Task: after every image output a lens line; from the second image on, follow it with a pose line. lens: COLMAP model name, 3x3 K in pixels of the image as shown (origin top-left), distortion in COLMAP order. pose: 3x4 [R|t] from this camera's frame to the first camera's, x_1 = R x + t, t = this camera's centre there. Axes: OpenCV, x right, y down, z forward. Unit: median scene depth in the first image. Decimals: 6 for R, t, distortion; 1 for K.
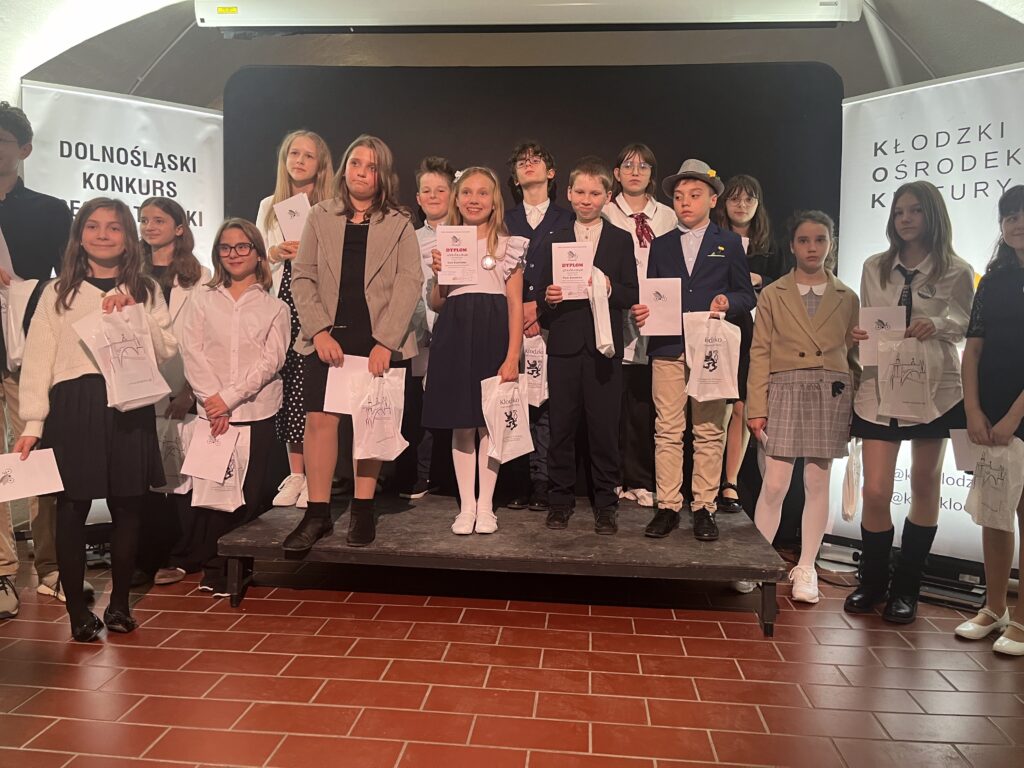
lens RADIAL K [[796.8, 0, 512.0], [0, 796.8, 384.0], [0, 0, 1]] dist [0.017109, -0.040067]
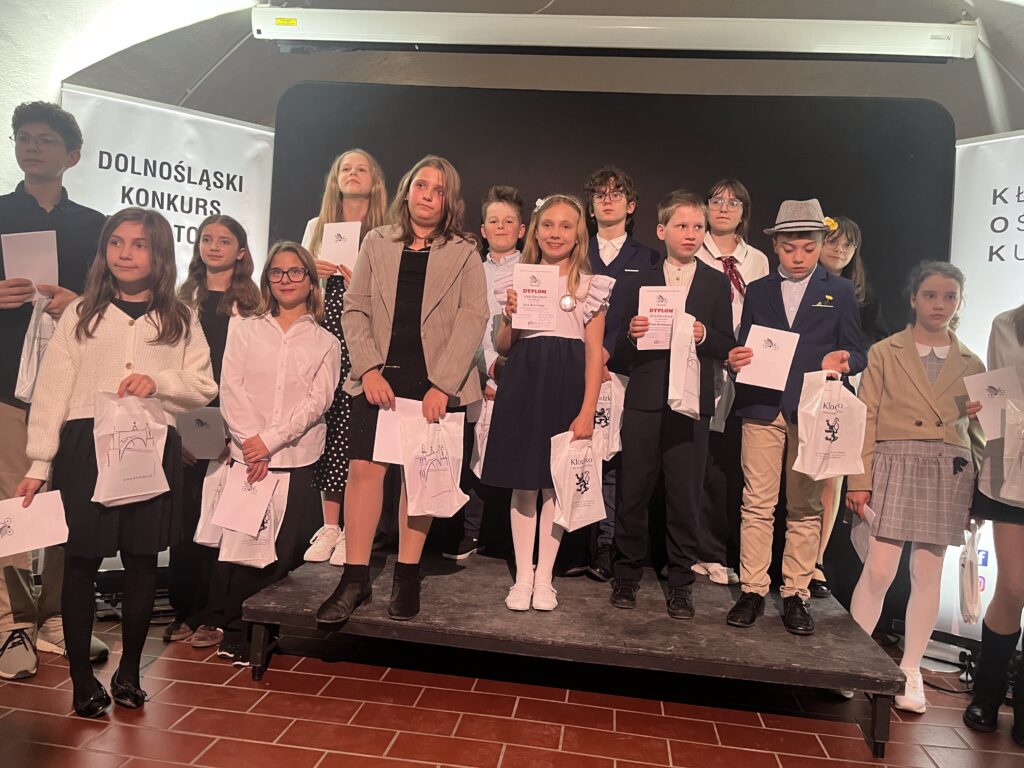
lens RADIAL K [[804.0, 0, 510.4], [0, 804.0, 391.0], [0, 0, 1]] dist [0.002599, -0.009268]
pose [[0.998190, 0.049238, -0.034533, -0.051023], [-0.050581, 0.997953, -0.039144, -0.016013], [0.032535, 0.040820, 0.998637, 0.106203]]
